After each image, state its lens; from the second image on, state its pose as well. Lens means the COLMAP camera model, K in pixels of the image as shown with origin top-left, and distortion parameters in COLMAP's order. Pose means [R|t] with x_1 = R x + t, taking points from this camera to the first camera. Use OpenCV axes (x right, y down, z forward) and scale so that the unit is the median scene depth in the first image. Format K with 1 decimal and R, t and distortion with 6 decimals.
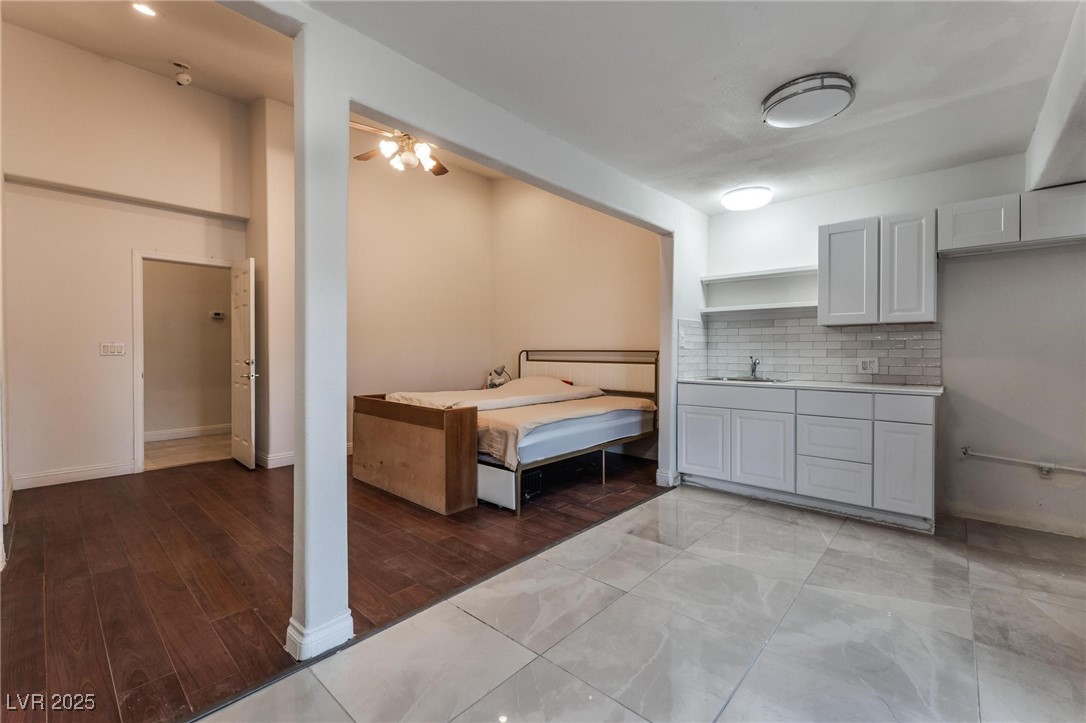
lens RADIAL K [[452.2, 0, 543.2], [0, 452.2, 342.4], [0, 0, 1]] dist [0.000217, 0.000106]
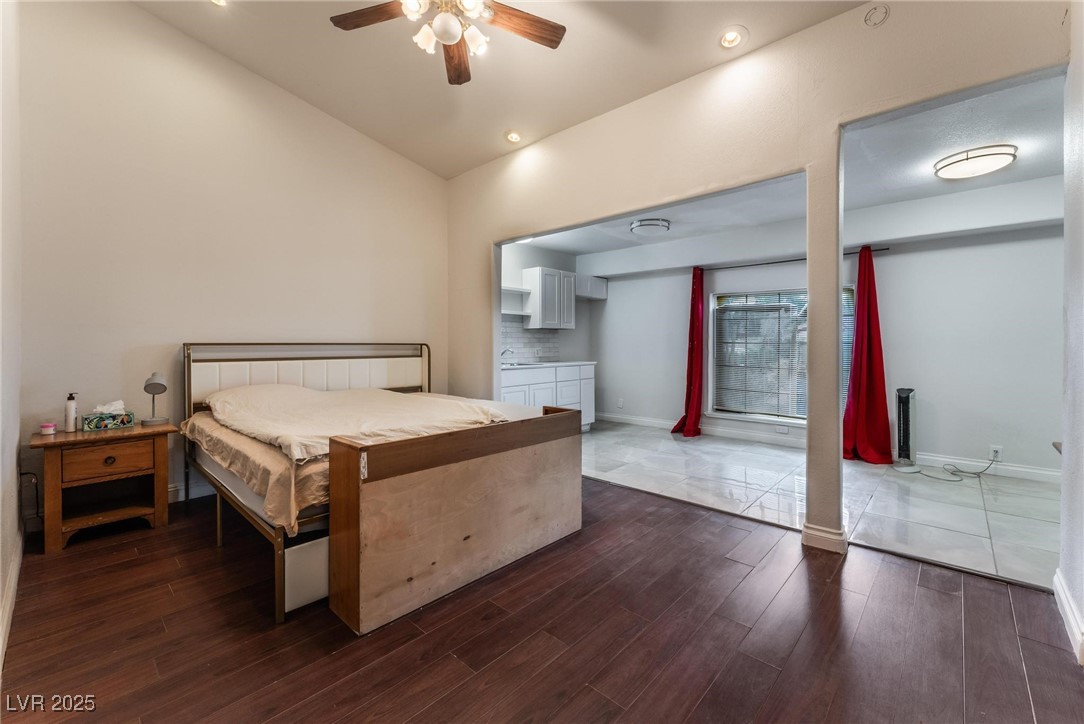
lens RADIAL K [[451.3, 0, 542.2], [0, 451.3, 343.0], [0, 0, 1]] dist [0.000217, 0.000106]
pose [[0.010707, 0.003875, 0.999935, -1.062649], [-0.013294, 0.999905, -0.003733, 0.024609], [-0.999854, -0.013253, 0.010758, 1.036898]]
